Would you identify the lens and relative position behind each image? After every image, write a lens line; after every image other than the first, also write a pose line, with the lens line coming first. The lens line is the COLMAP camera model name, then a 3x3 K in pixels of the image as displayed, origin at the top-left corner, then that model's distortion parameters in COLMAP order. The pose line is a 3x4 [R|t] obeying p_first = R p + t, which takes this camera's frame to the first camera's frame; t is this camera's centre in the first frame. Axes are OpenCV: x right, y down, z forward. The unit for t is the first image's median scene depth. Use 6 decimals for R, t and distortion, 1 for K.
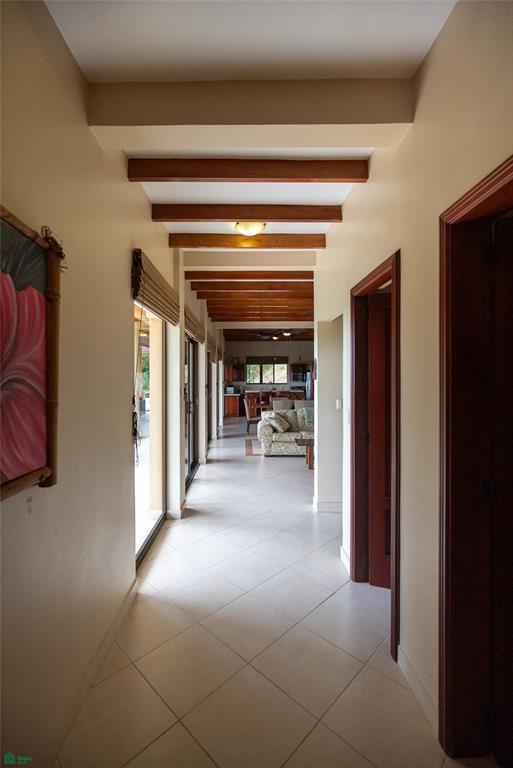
lens RADIAL K [[356.7, 0, 256.2], [0, 356.7, 380.8], [0, 0, 1]] dist [0.001801, -0.001732]
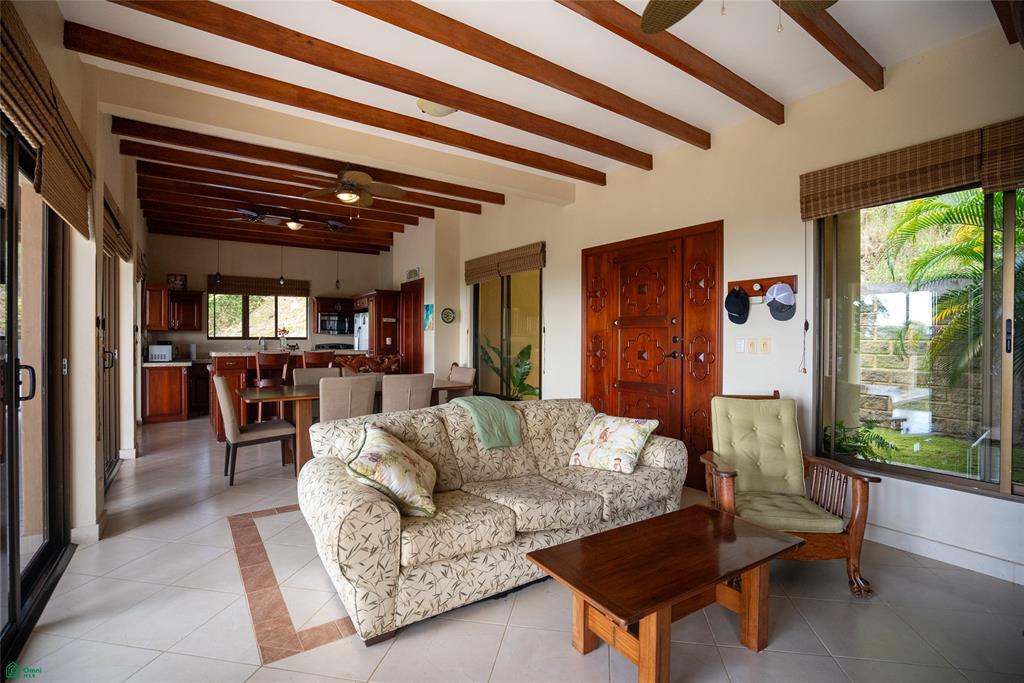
lens RADIAL K [[475.6, 0, 504.9], [0, 475.6, 346.6], [0, 0, 1]] dist [0.001801, -0.001732]
pose [[0.849663, -0.006109, 0.527290, -0.027854], [0.000772, 0.999946, 0.010341, 0.014555], [-0.527325, -0.008380, 0.849622, 0.363641]]
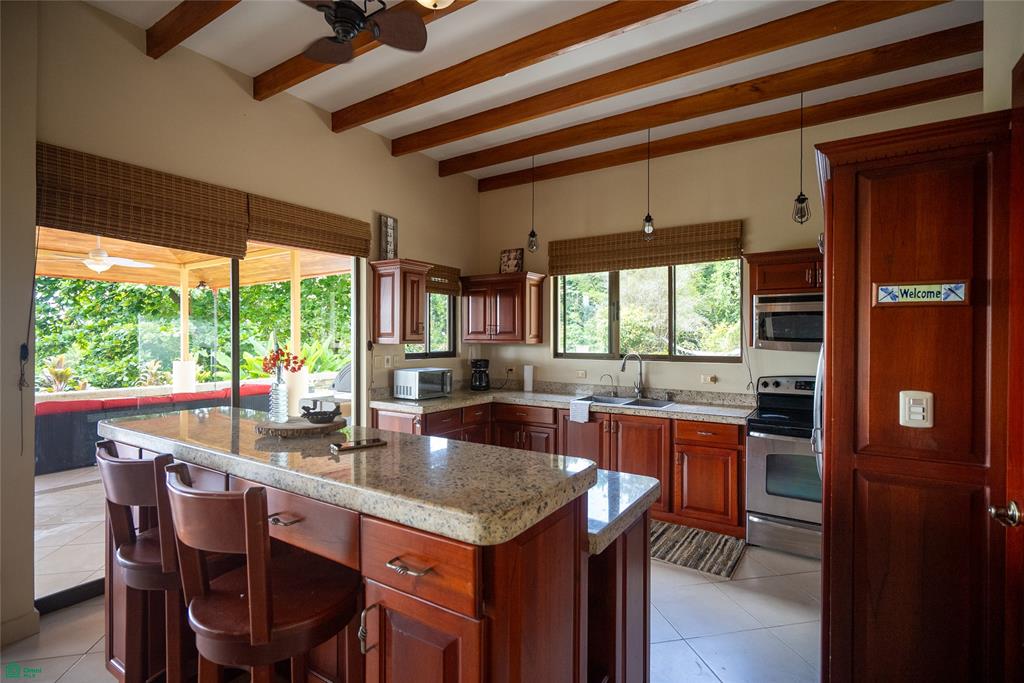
lens RADIAL K [[475.6, 0, 519.3], [0, 475.6, 337.9], [0, 0, 1]] dist [0.001801, -0.001732]
pose [[0.805691, 0.004412, -0.592319, 0.162556], [-0.007796, 0.999965, -0.003156, -0.002217], [0.592284, 0.007160, 0.805697, 0.814455]]
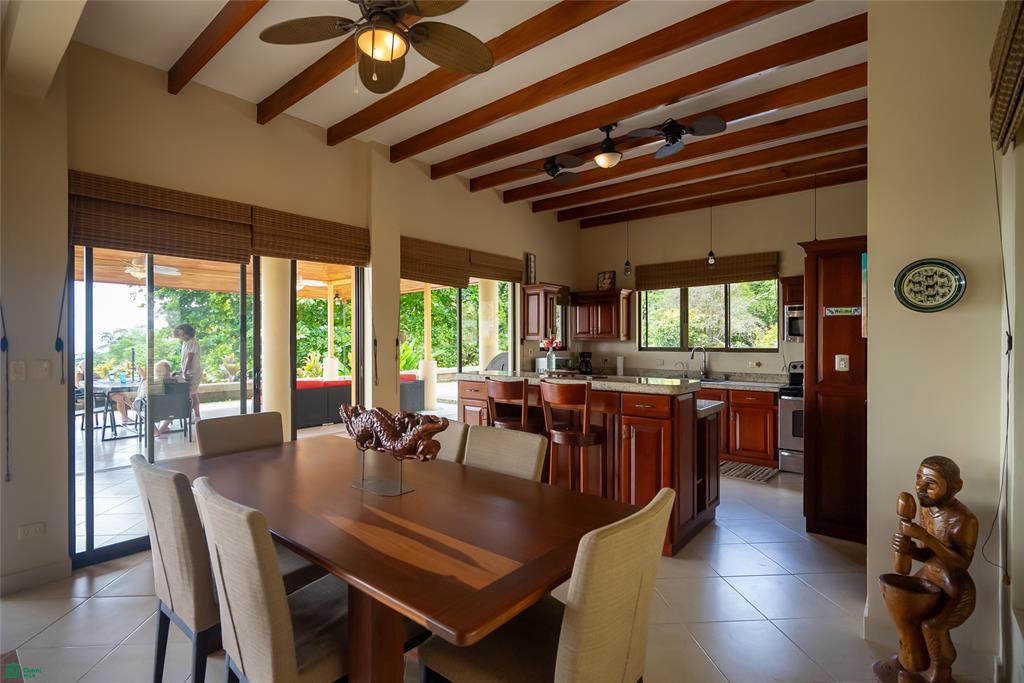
lens RADIAL K [[475.6, 0, 535.0], [0, 475.6, 341.4], [0, 0, 1]] dist [0.001801, -0.001732]
pose [[0.763521, 0.001510, -0.645781, 0.206313], [-0.002543, 0.999997, -0.000669, 0.002392], [0.645778, 0.002153, 0.763522, 0.674549]]
